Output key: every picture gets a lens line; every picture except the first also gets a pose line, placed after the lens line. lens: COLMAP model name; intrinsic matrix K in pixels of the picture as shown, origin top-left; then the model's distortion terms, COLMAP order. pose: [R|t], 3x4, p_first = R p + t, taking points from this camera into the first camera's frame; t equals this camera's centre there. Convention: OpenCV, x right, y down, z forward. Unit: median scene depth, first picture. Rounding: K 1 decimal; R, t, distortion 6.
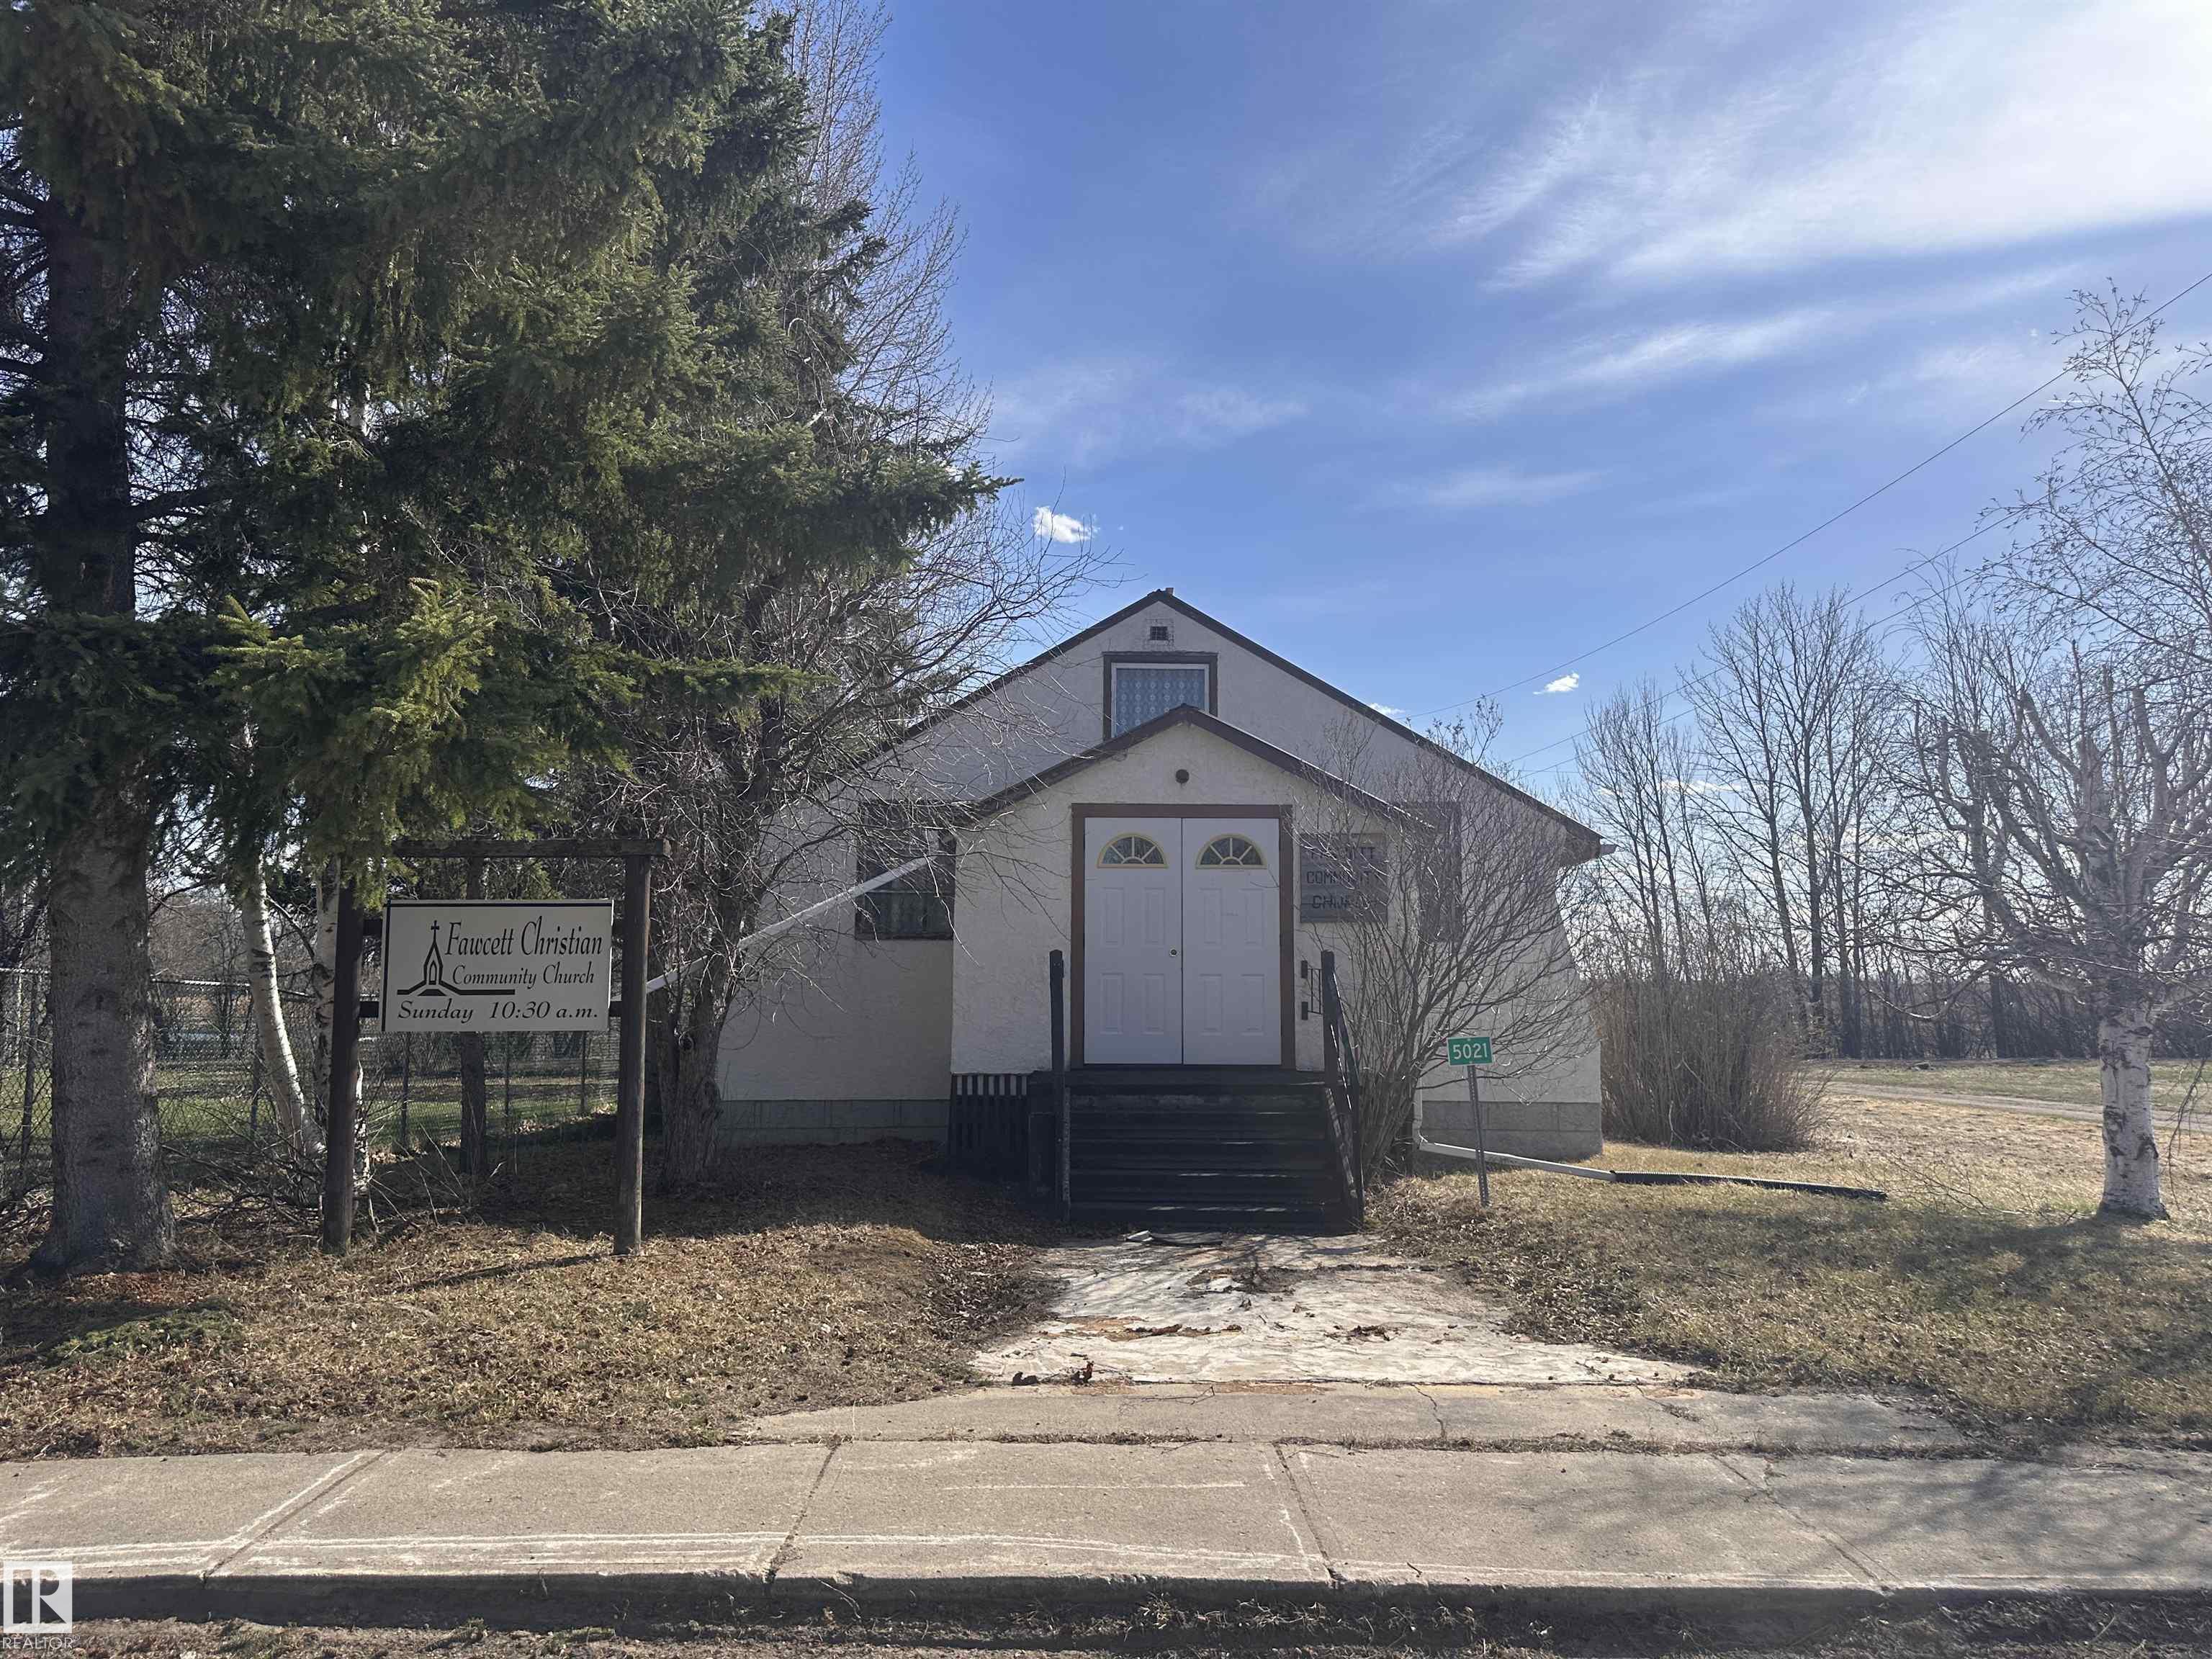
lens RADIAL K [[1559.6, 0, 1115.5], [0, 1559.6, 826.0], [0, 0, 1]] dist [0.156697, -0.311490]
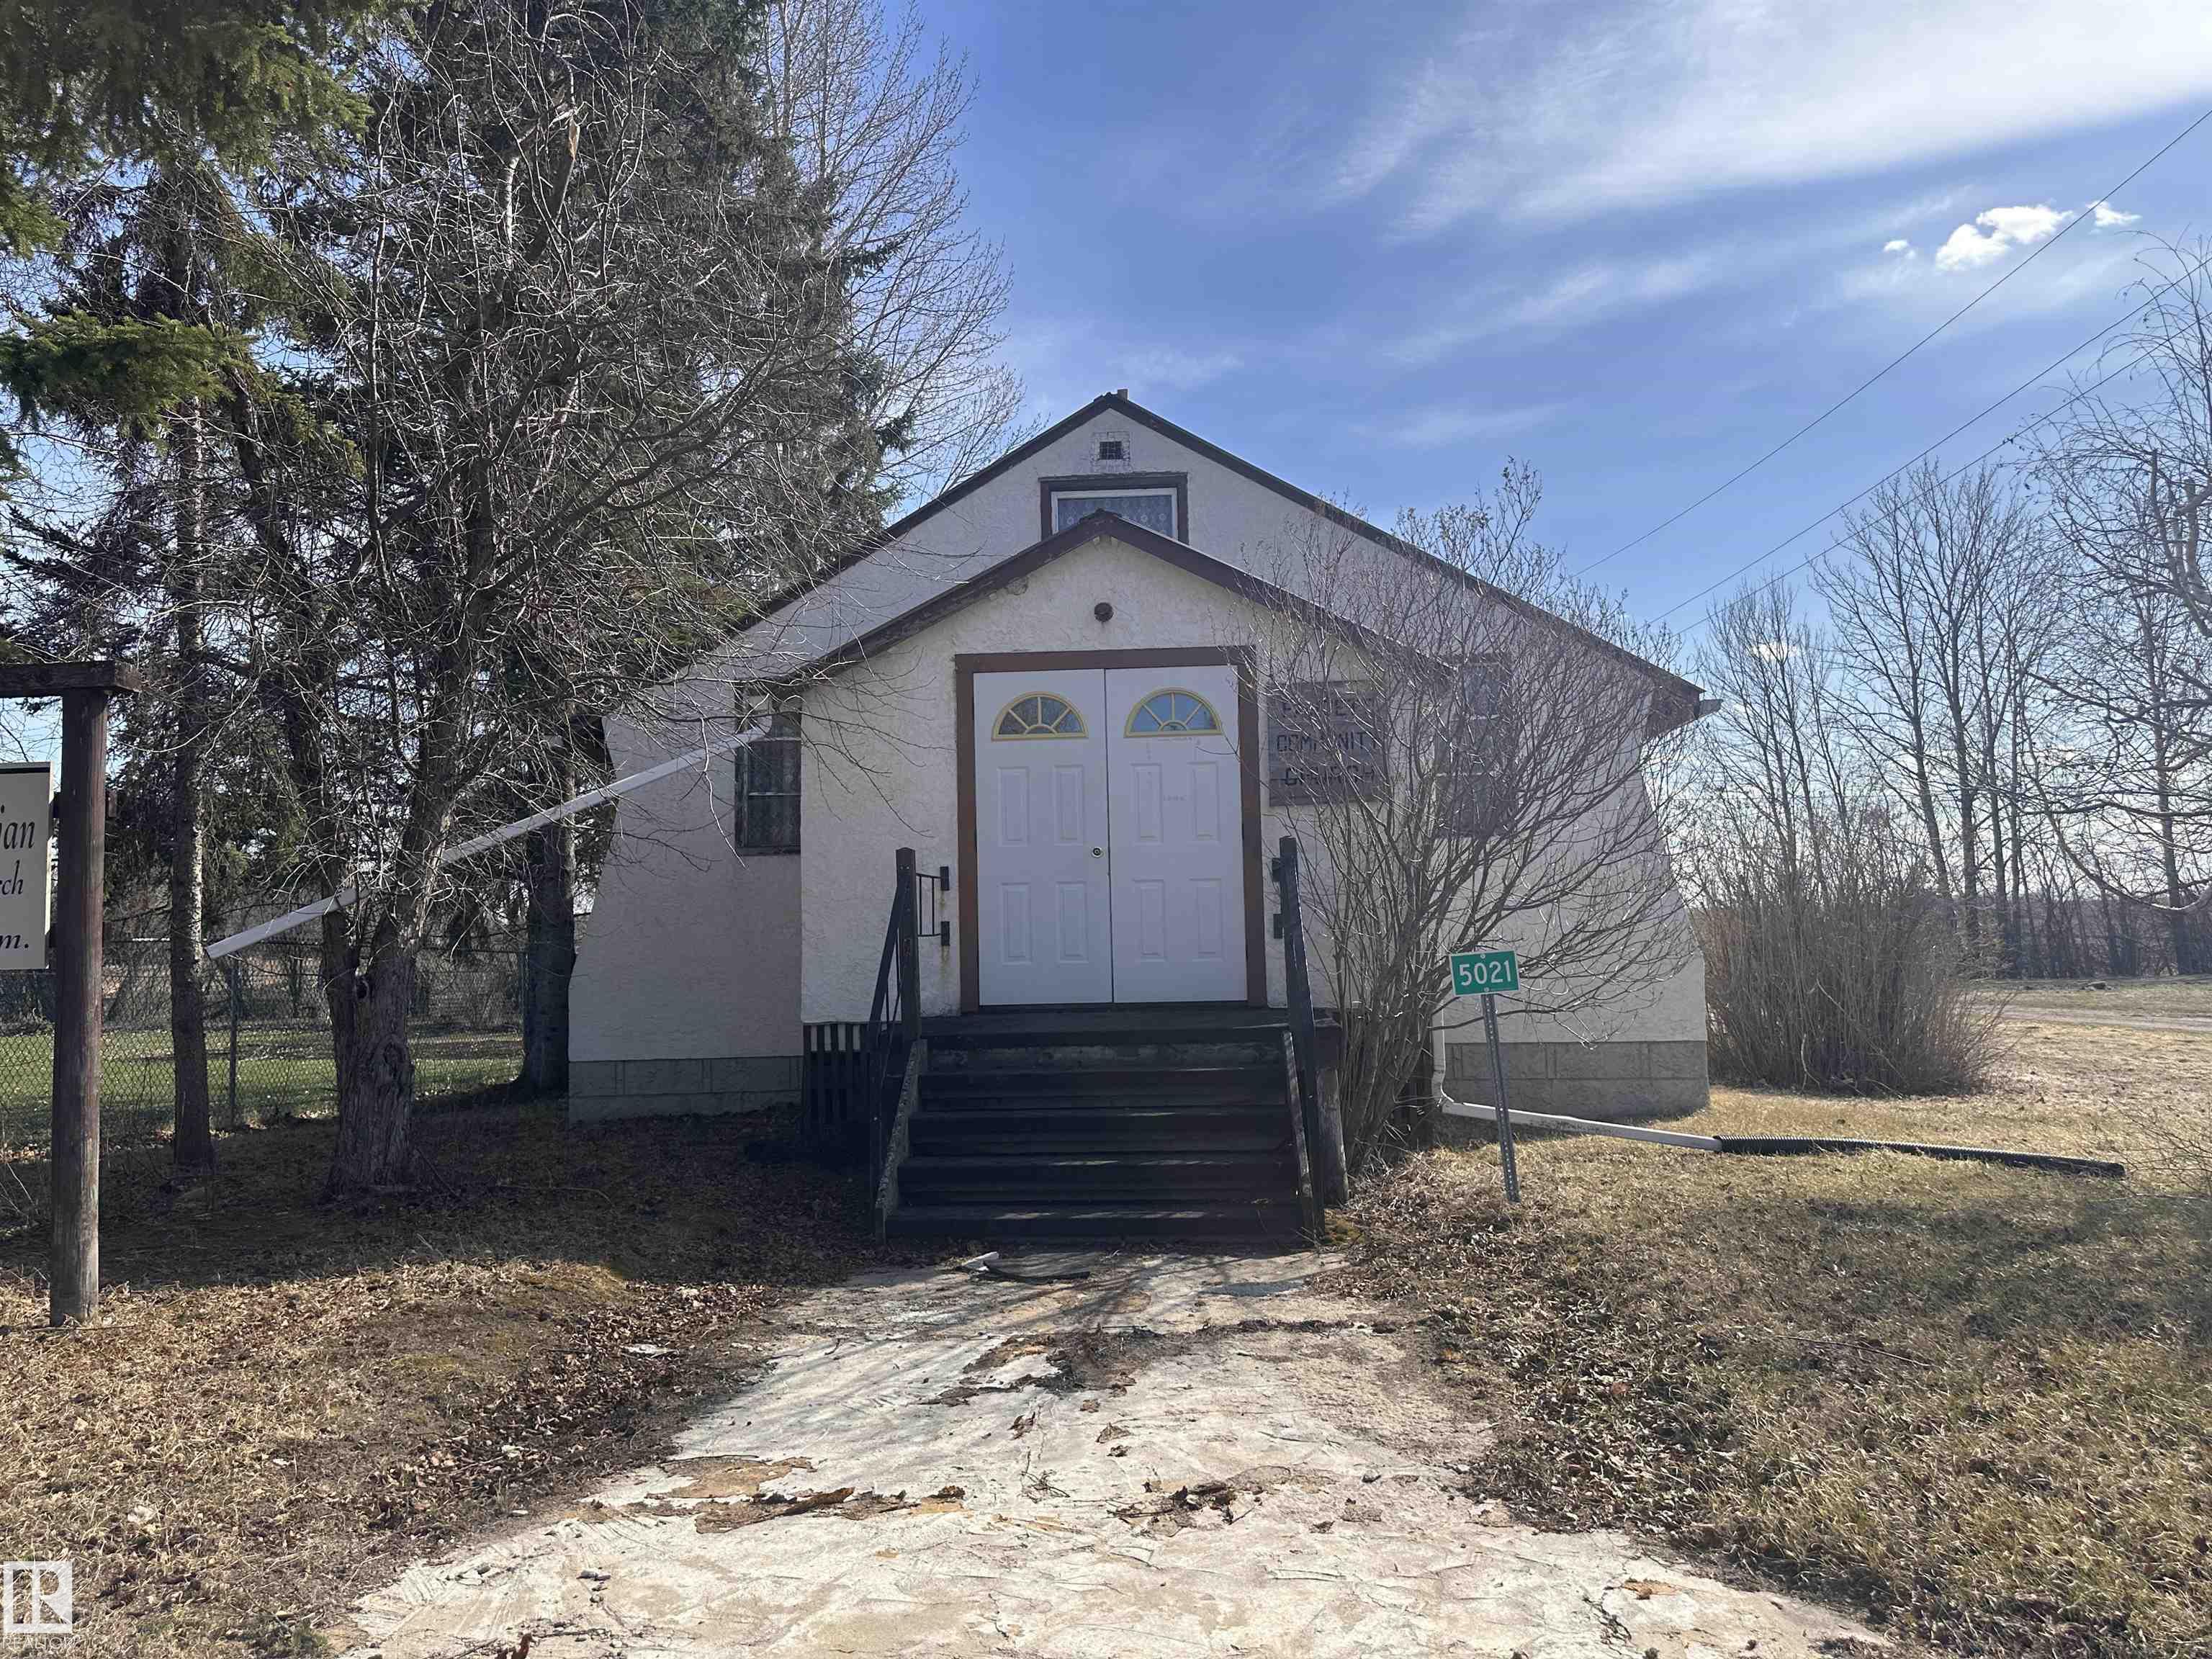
lens RADIAL K [[1570.9, 0, 1107.4], [0, 1570.9, 811.0], [0, 0, 1]] dist [0.099352, -0.148939]
pose [[0.996593, -0.031315, -0.076295, 0.097758], [0.033428, 0.999088, 0.026576, 0.041692], [0.075393, -0.029036, 0.996731, 0.263487]]
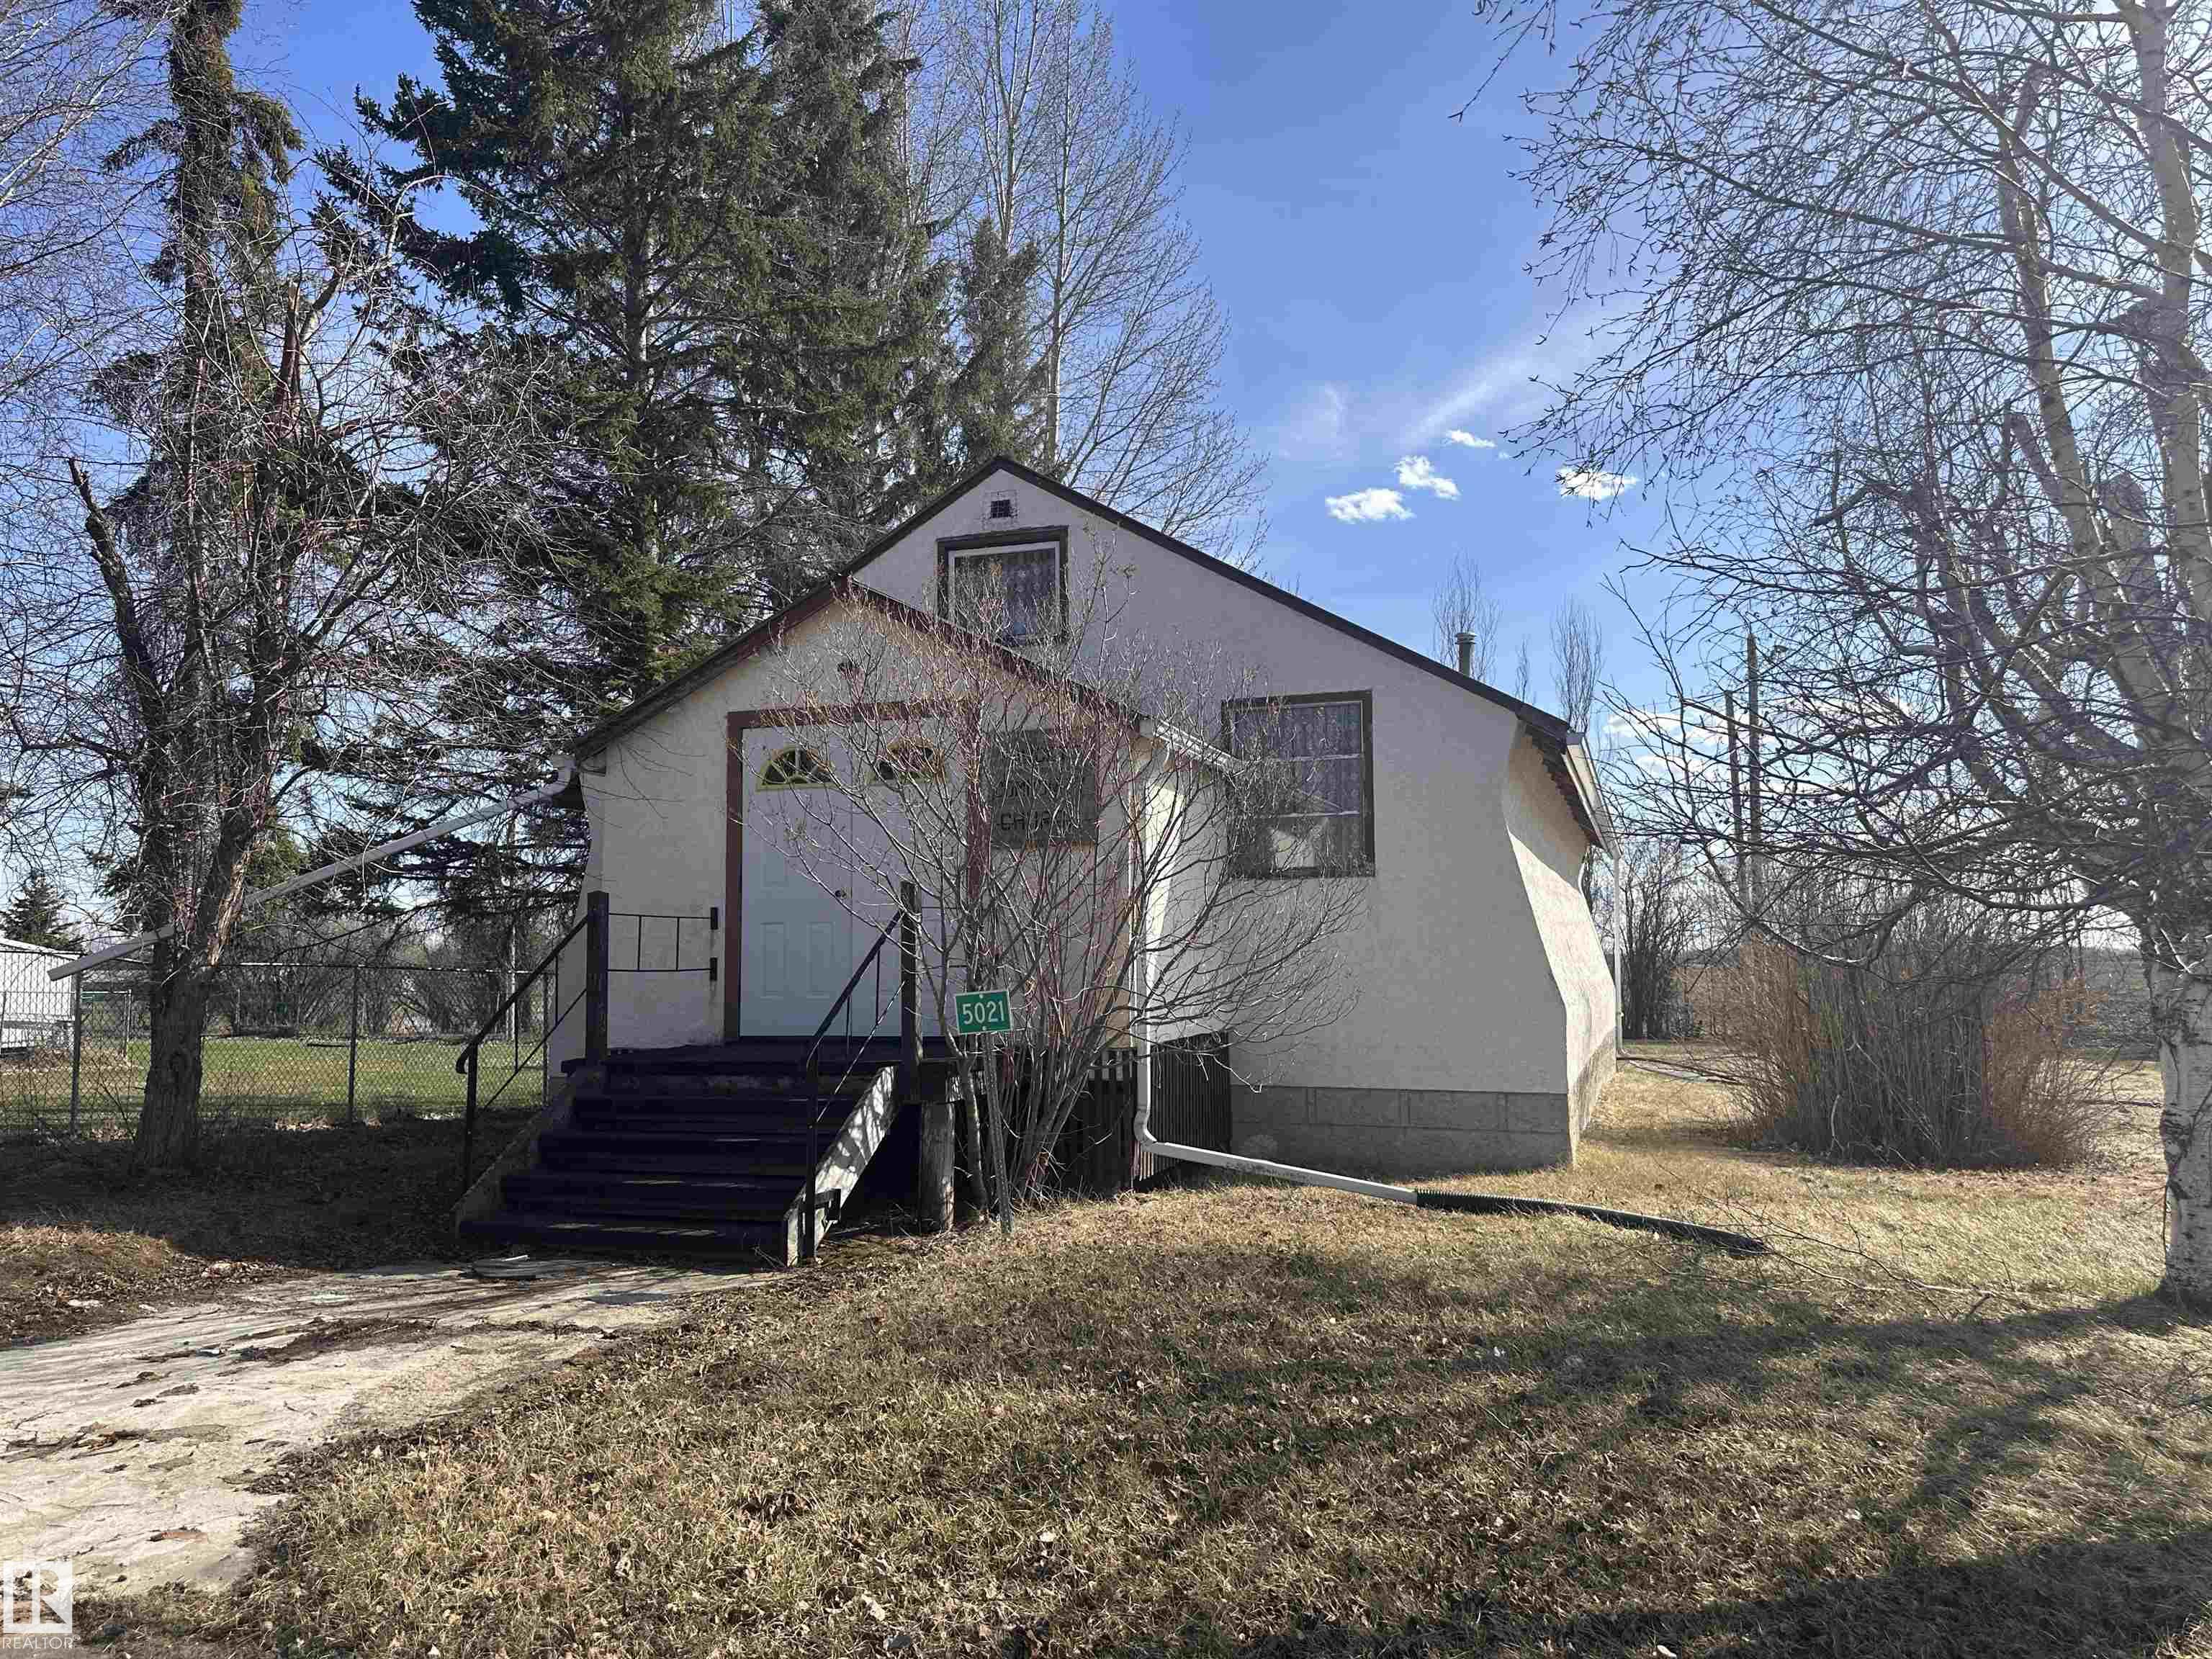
lens RADIAL K [[1570.9, 0, 1107.4], [0, 1570.9, 811.0], [0, 0, 1]] dist [0.099352, -0.148939]
pose [[0.939874, -0.046264, -0.338374, 0.427263], [0.046951, 0.998878, -0.006159, 0.050069], [0.338279, -0.010098, 0.940992, 0.300511]]
